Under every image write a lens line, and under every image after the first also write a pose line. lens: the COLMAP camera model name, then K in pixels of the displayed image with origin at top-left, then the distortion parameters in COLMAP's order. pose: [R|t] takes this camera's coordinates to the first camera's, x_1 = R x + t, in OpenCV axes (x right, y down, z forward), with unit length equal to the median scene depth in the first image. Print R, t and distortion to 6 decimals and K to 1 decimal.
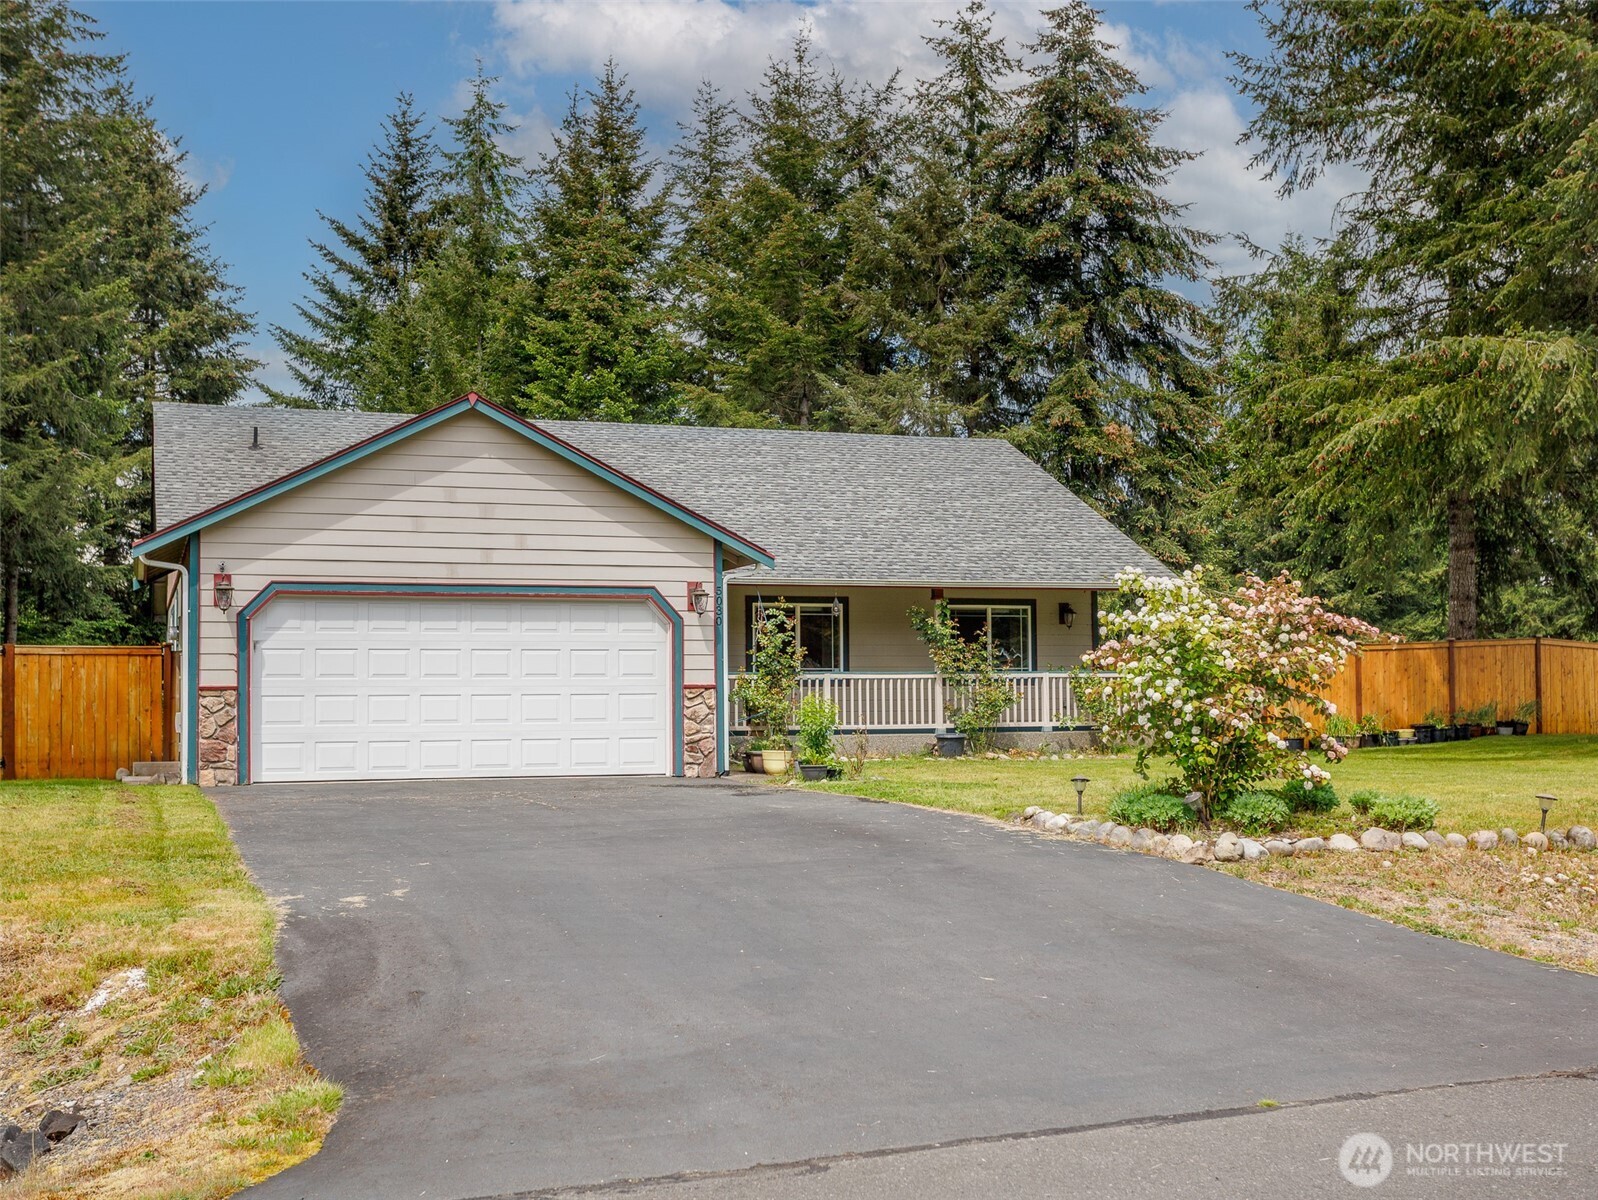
lens RADIAL K [[1617.0, 0, 799.3], [0, 1617.0, 611.1], [0, 0, 1]] dist [-0.012936, 0.000000]
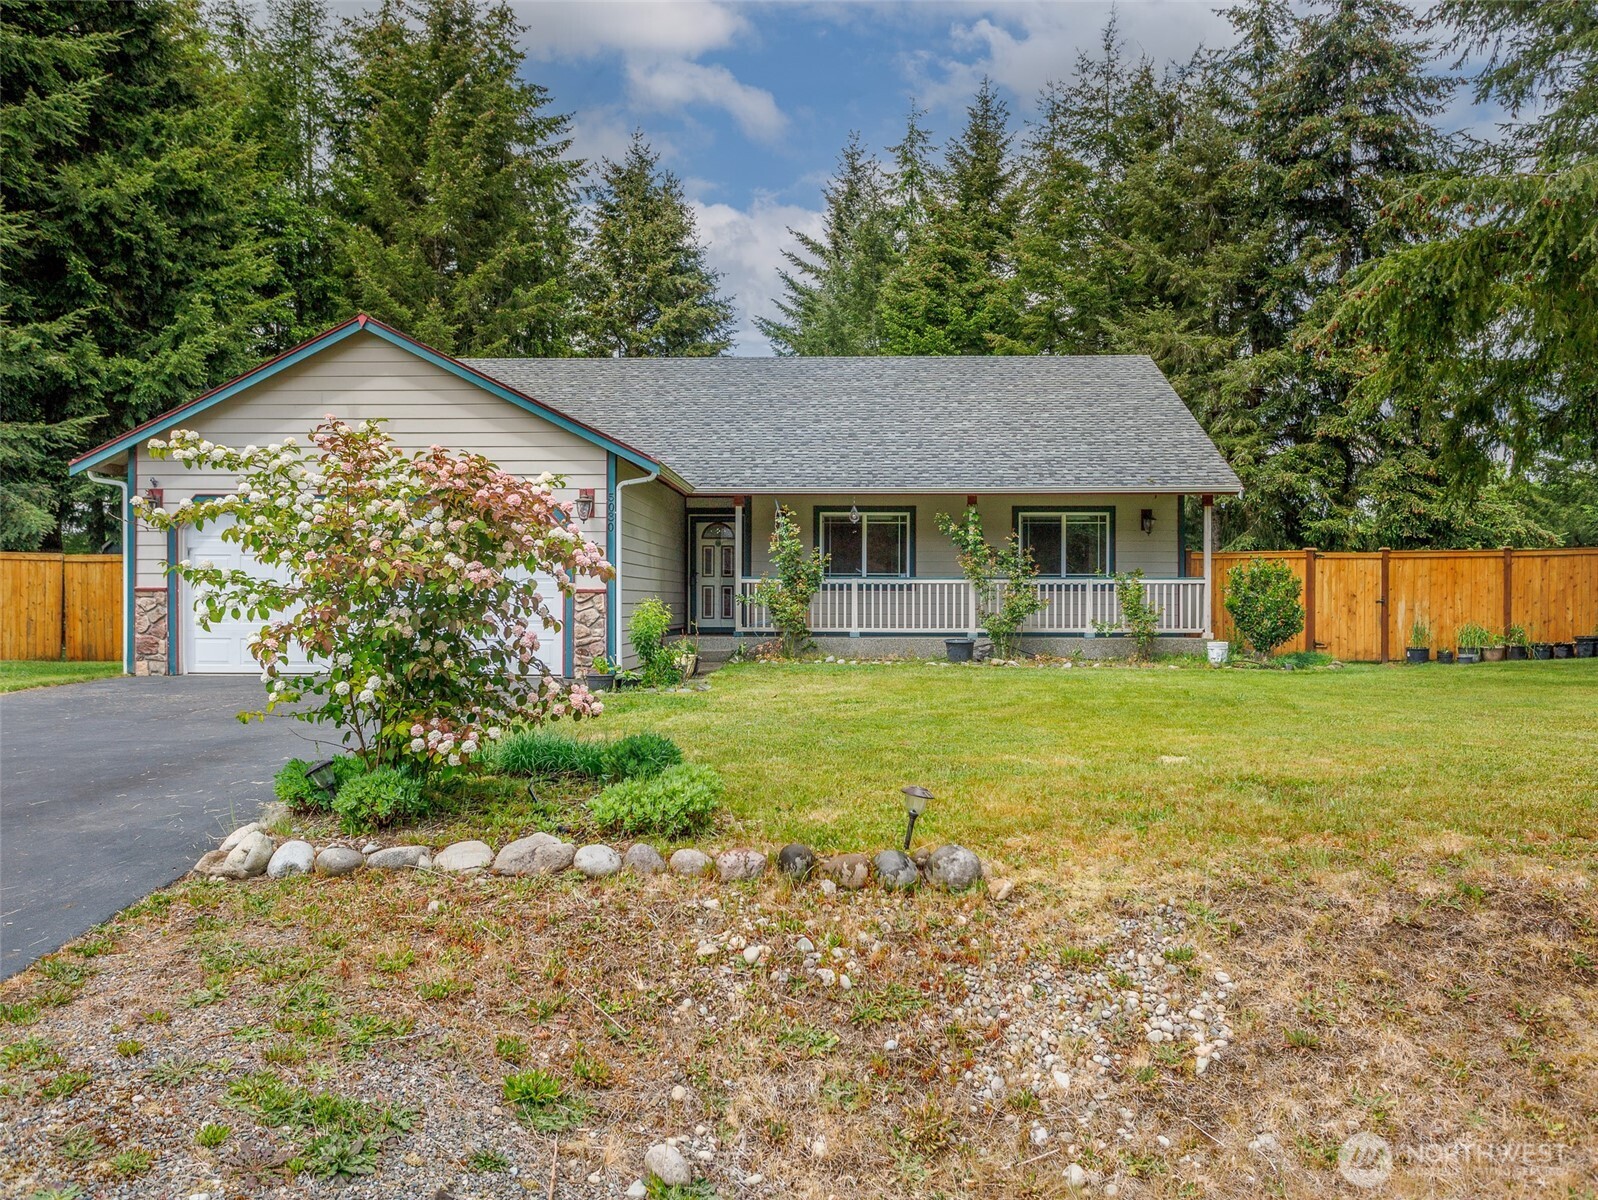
lens RADIAL K [[1219.6, 0, 797.6], [0, 1219.6, 584.6], [0, 0, 1]] dist [-0.013813, 0.031030]
pose [[0.940997, 0.006467, -0.338353, 0.234549], [0.008878, 0.999002, 0.043785, 0.007051], [0.338298, -0.044205, 0.940000, 0.229544]]
